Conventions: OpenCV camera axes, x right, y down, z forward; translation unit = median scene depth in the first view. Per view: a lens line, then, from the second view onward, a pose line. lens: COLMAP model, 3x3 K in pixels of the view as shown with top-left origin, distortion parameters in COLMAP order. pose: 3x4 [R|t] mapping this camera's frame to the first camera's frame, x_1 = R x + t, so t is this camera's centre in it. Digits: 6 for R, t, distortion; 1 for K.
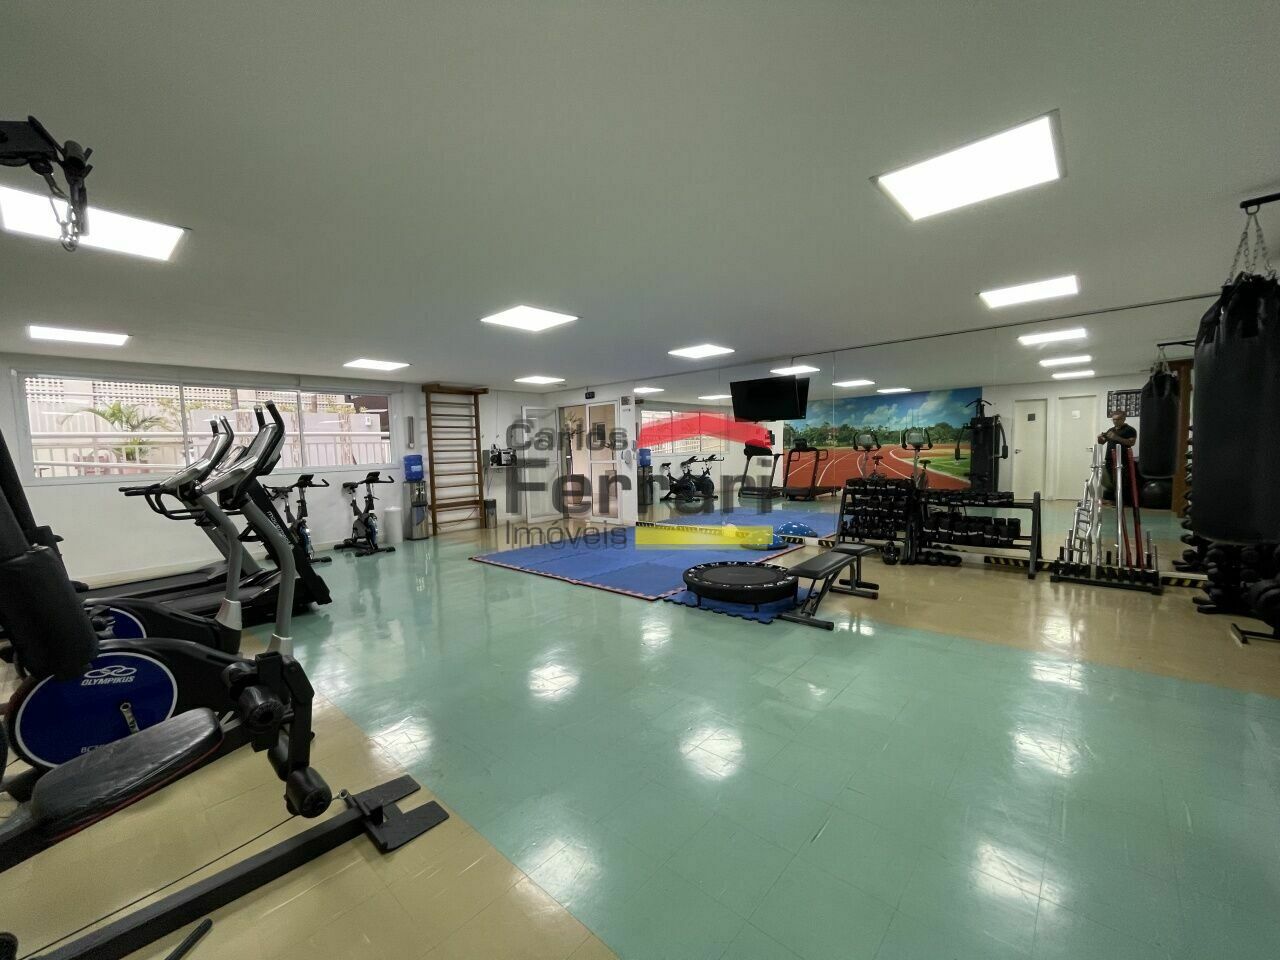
lens RADIAL K [[518.6, 0, 638.1], [0, 518.6, 486.0], [0, 0, 1]] dist [-0.012892, -0.000631]
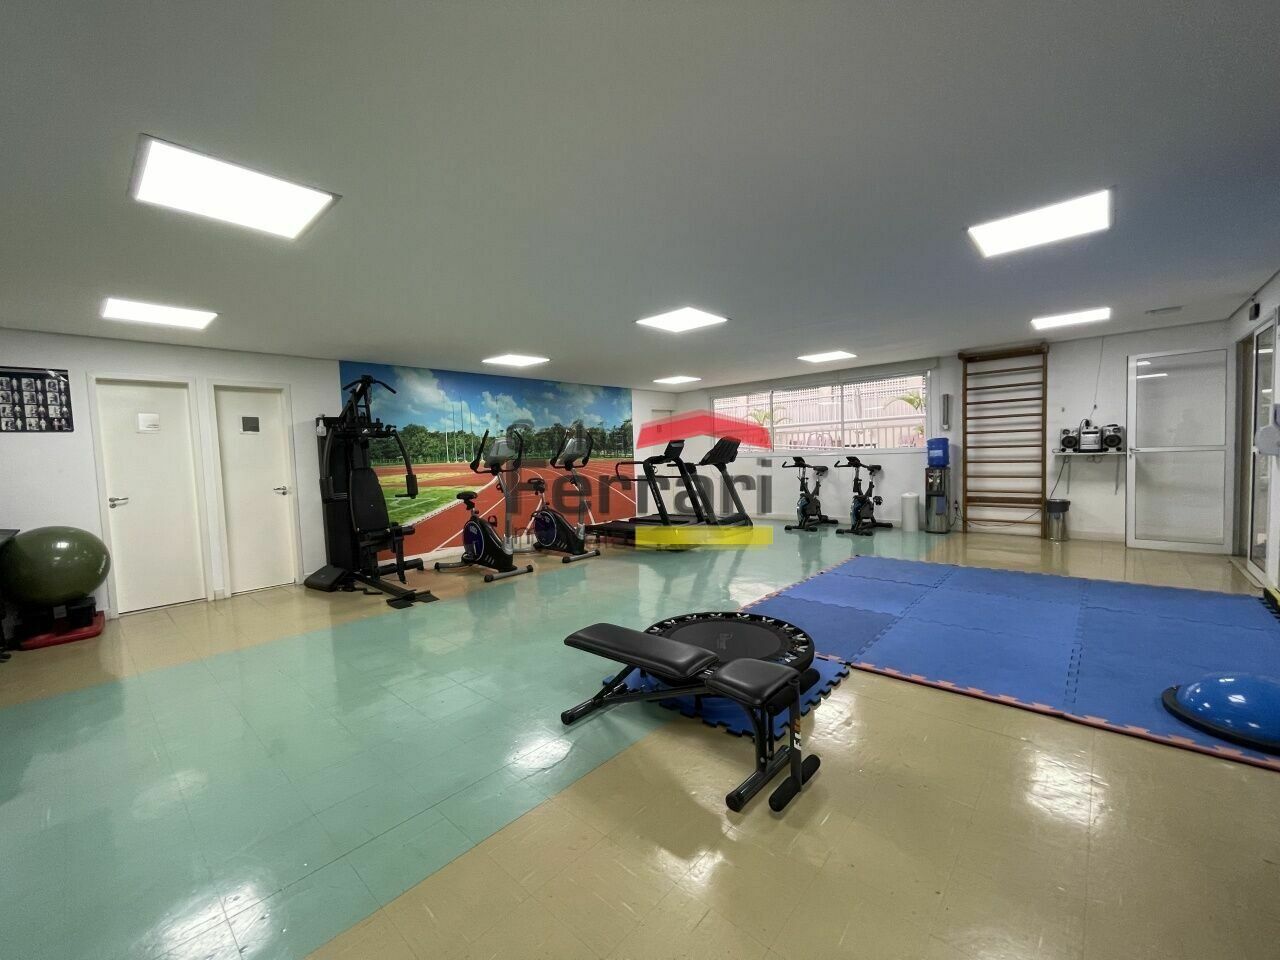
lens RADIAL K [[518.6, 0, 642.3], [0, 518.6, 481.0], [0, 0, 1]] dist [-0.012892, -0.000631]
pose [[0.013214, 0.083114, -0.996452, 0.443490], [-0.030835, 0.996099, 0.082676, -0.043385], [0.999437, 0.029634, 0.015725, 0.463778]]
